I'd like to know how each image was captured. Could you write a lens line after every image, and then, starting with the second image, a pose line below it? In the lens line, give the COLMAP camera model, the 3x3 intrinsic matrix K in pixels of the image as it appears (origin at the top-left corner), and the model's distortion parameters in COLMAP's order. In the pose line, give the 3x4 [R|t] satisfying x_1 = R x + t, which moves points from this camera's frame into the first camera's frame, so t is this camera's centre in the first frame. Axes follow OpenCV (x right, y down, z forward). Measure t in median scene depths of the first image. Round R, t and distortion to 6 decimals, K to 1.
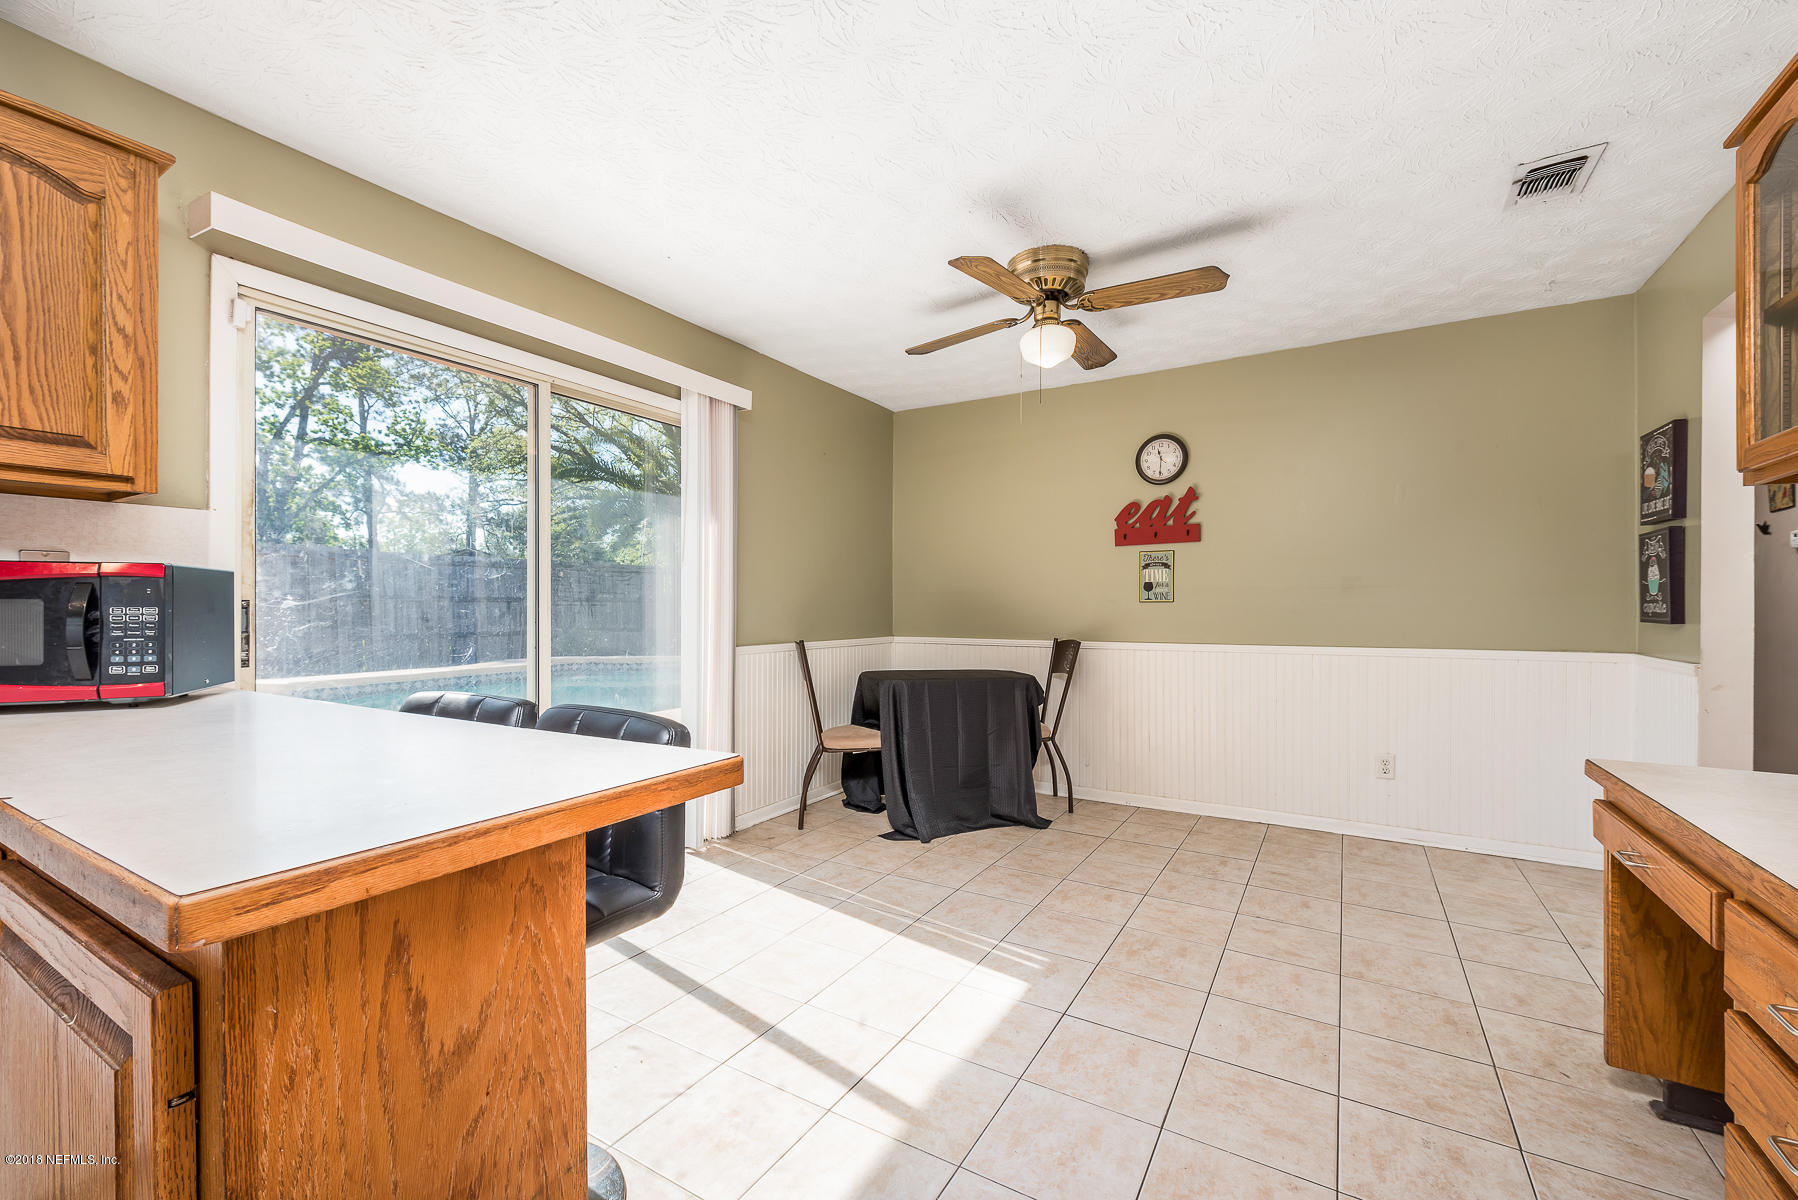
lens RADIAL K [[742.0, 0, 892.2], [0, 742.0, 605.3], [0, 0, 1]] dist [0.005933, -0.000703]
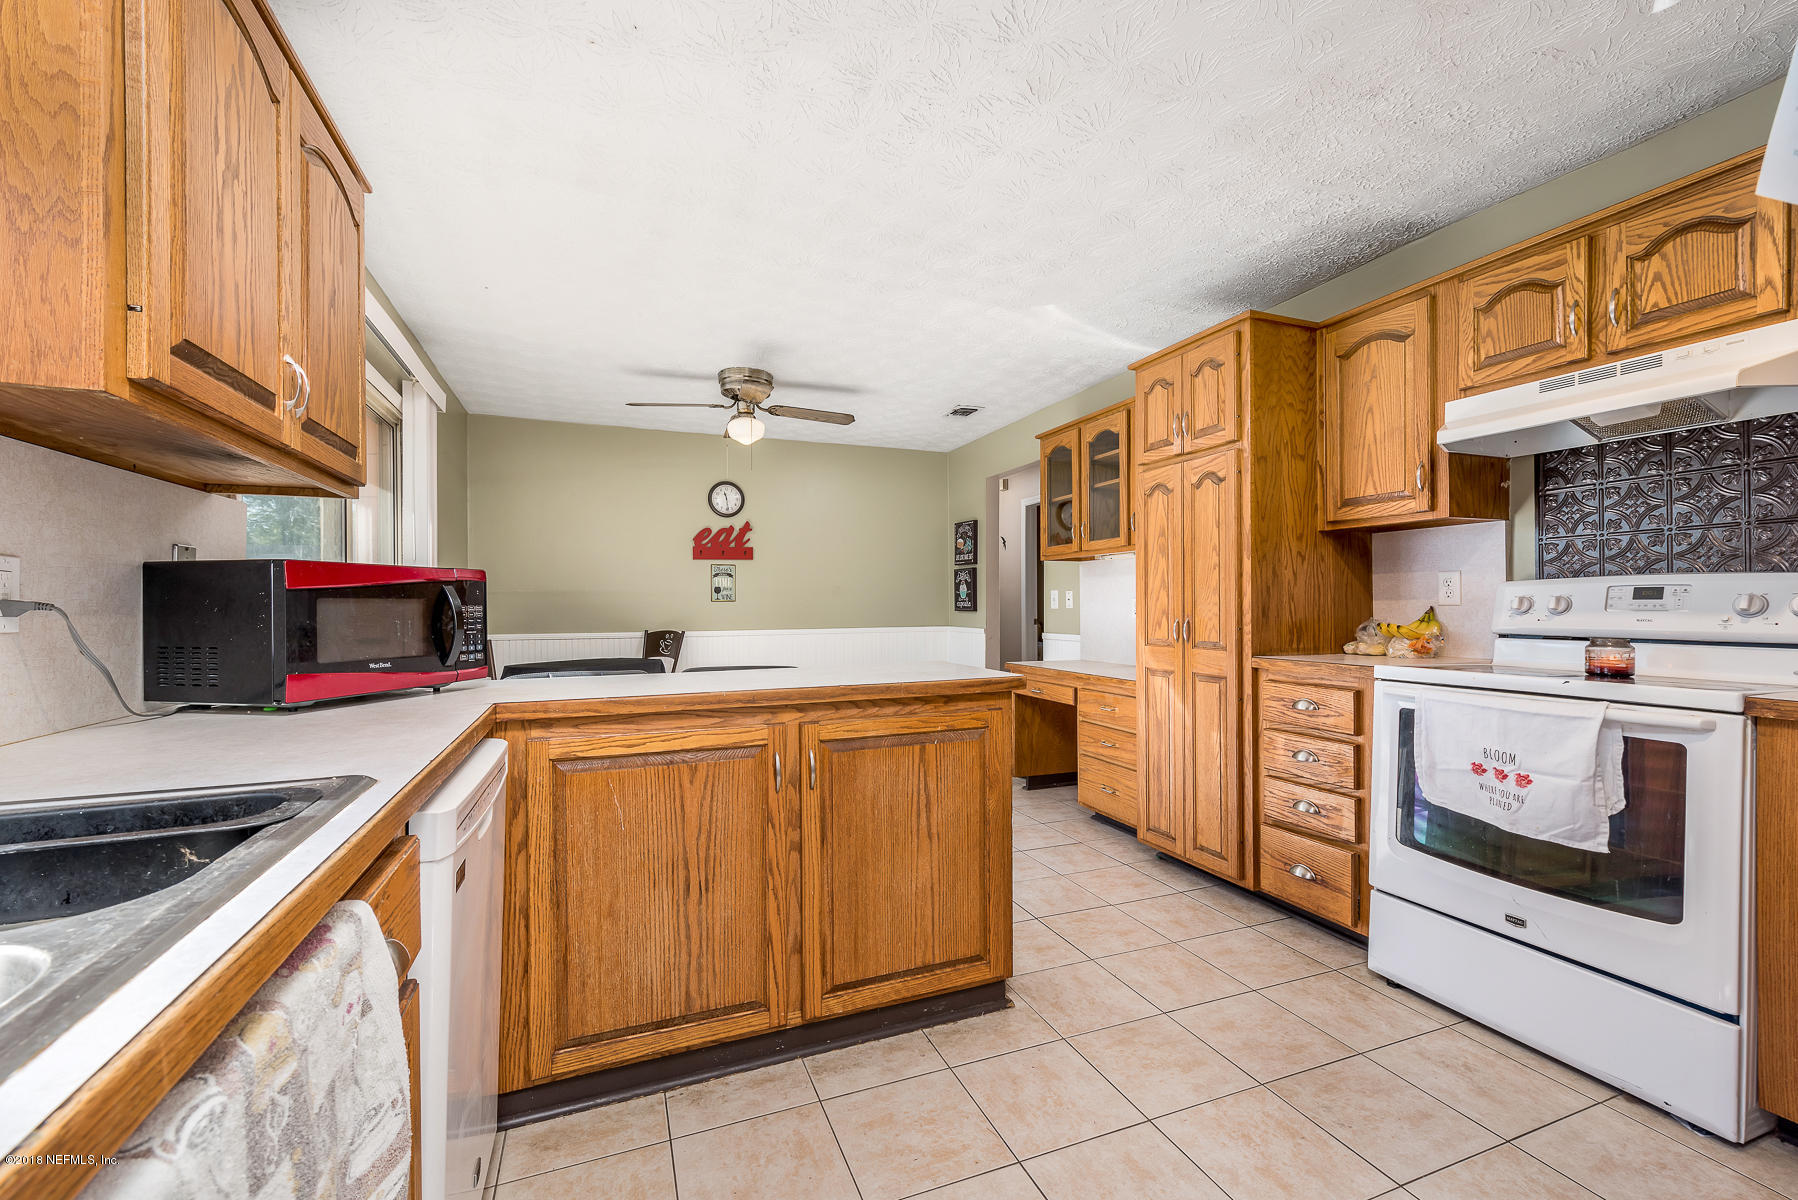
lens RADIAL K [[742.0, 0, 899.7], [0, 742.0, 601.7], [0, 0, 1]] dist [0.005933, -0.000703]
pose [[0.603284, 0.000142, 0.797527, -0.853632], [0.002876, 0.999993, -0.002354, 0.000699], [-0.797521, 0.003714, 0.603279, -0.158965]]
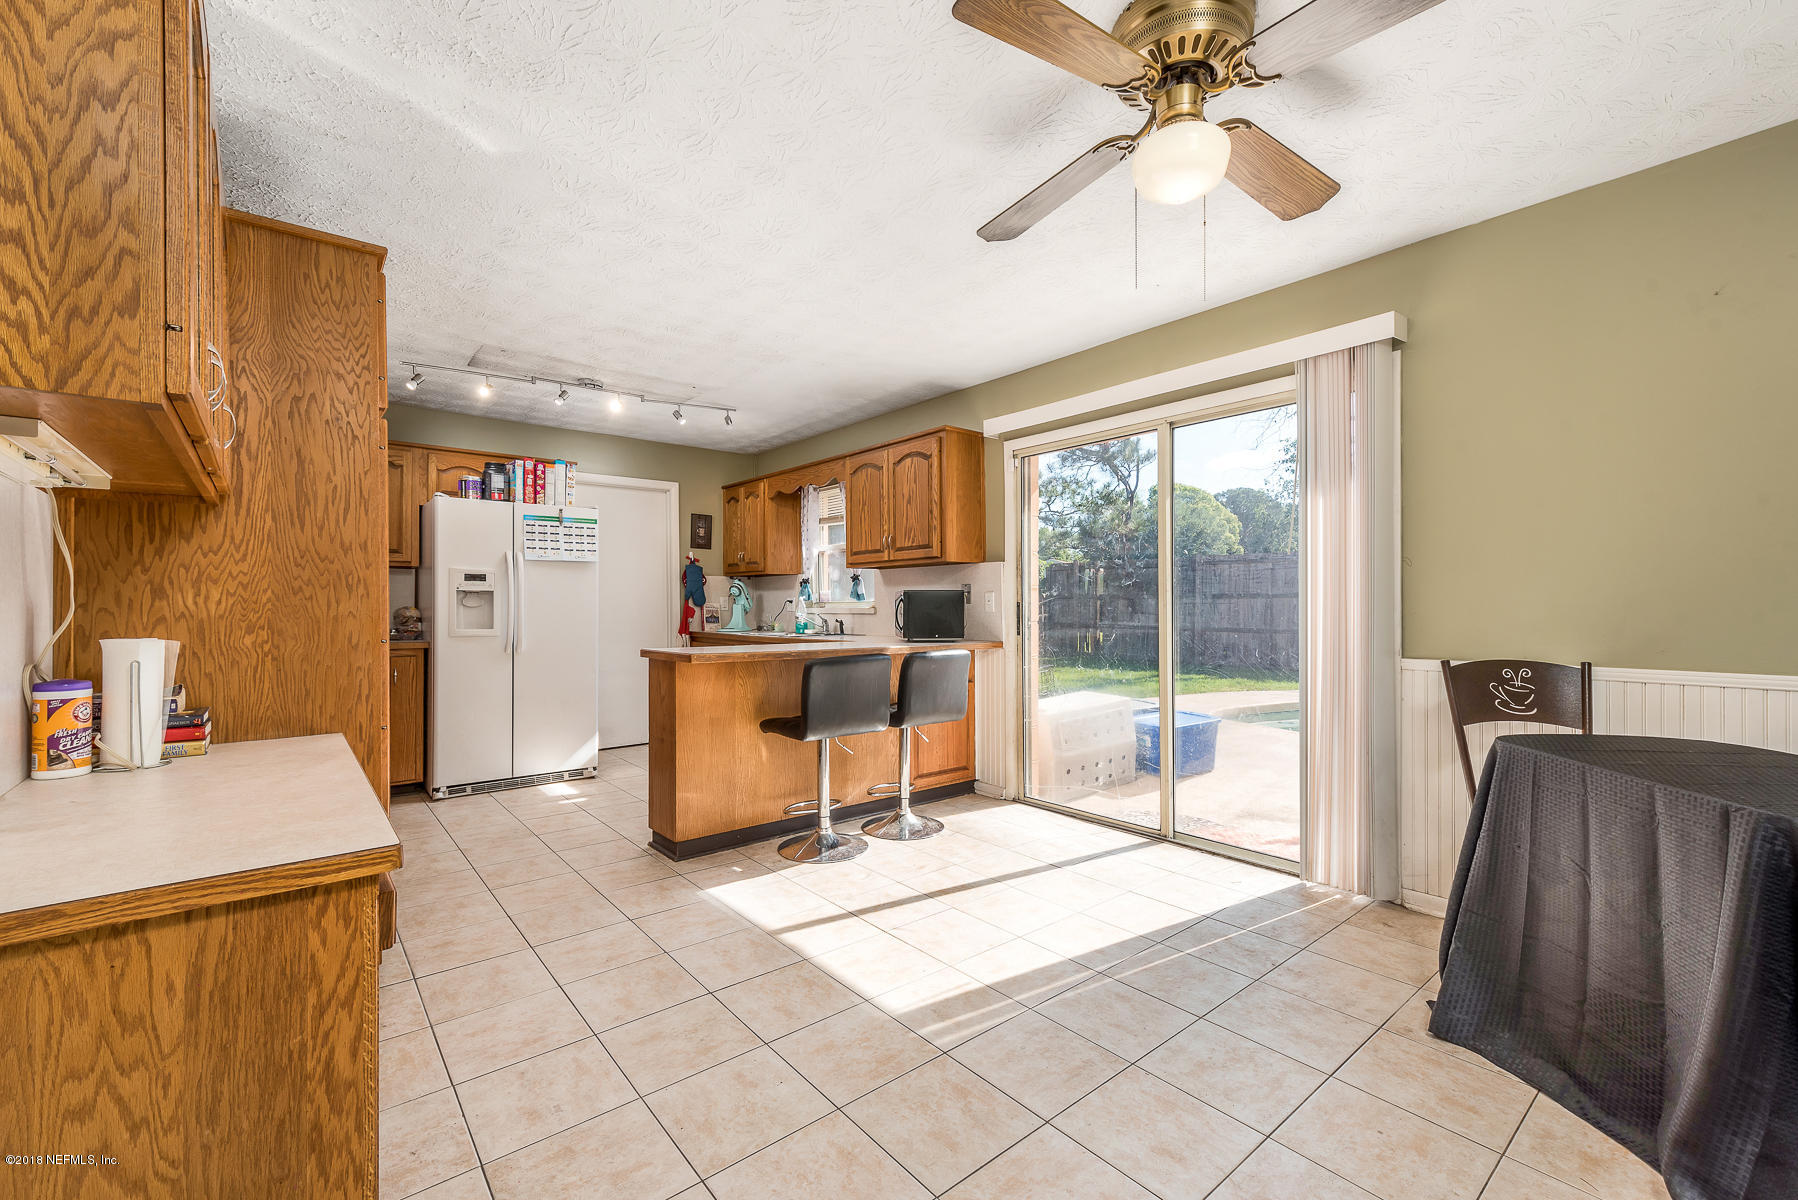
lens RADIAL K [[742.0, 0, 900.2], [0, 742.0, 610.8], [0, 0, 1]] dist [0.005933, -0.000703]
pose [[-0.325567, 0.008241, -0.945483, 0.899000], [0.003251, 0.999966, 0.007597, -0.000489], [0.945513, -0.000600, -0.325583, 1.043703]]
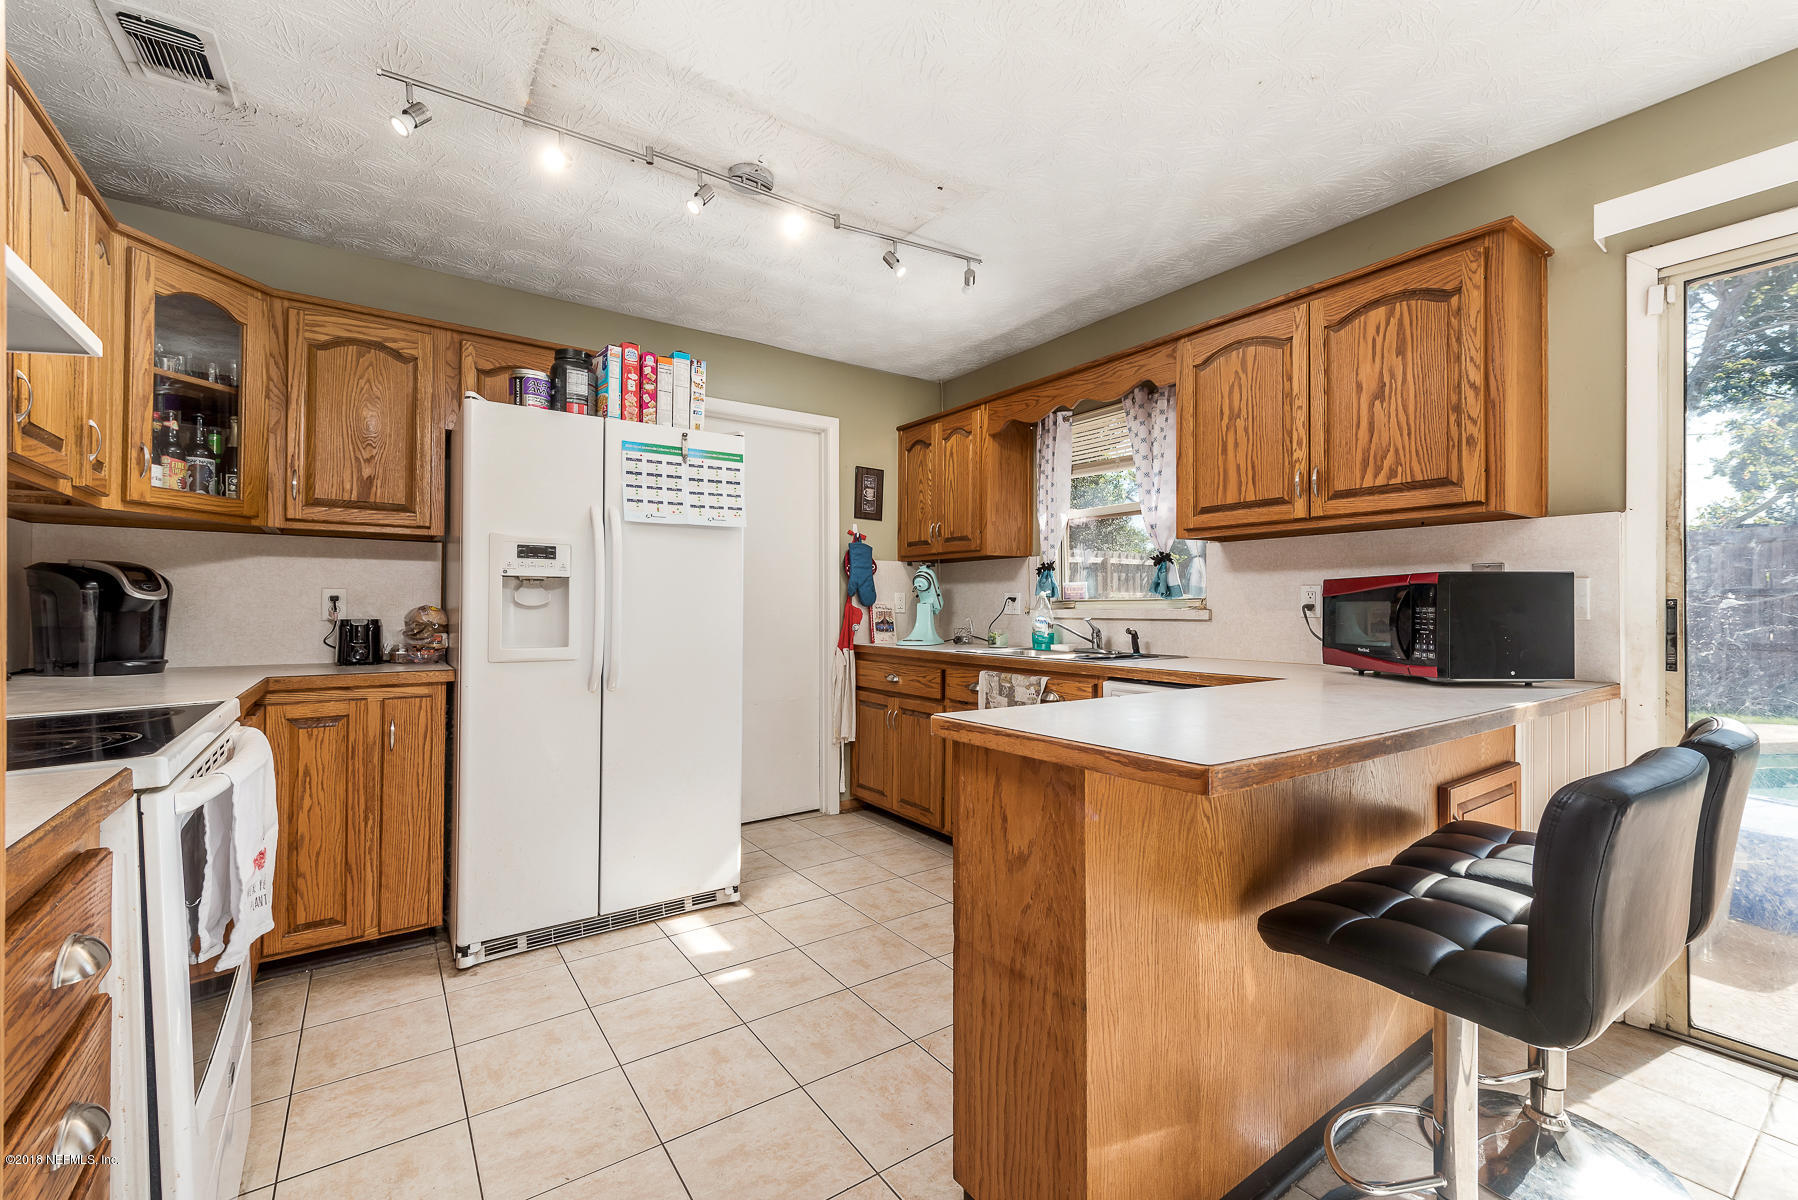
lens RADIAL K [[742.0, 0, 901.7], [0, 742.0, 604.3], [0, 0, 1]] dist [0.005933, -0.000703]
pose [[-0.393496, -0.002184, -0.919324, 0.292193], [0.000835, 0.999996, -0.002733, 0.000531], [0.919326, -0.001843, -0.393492, 0.367067]]
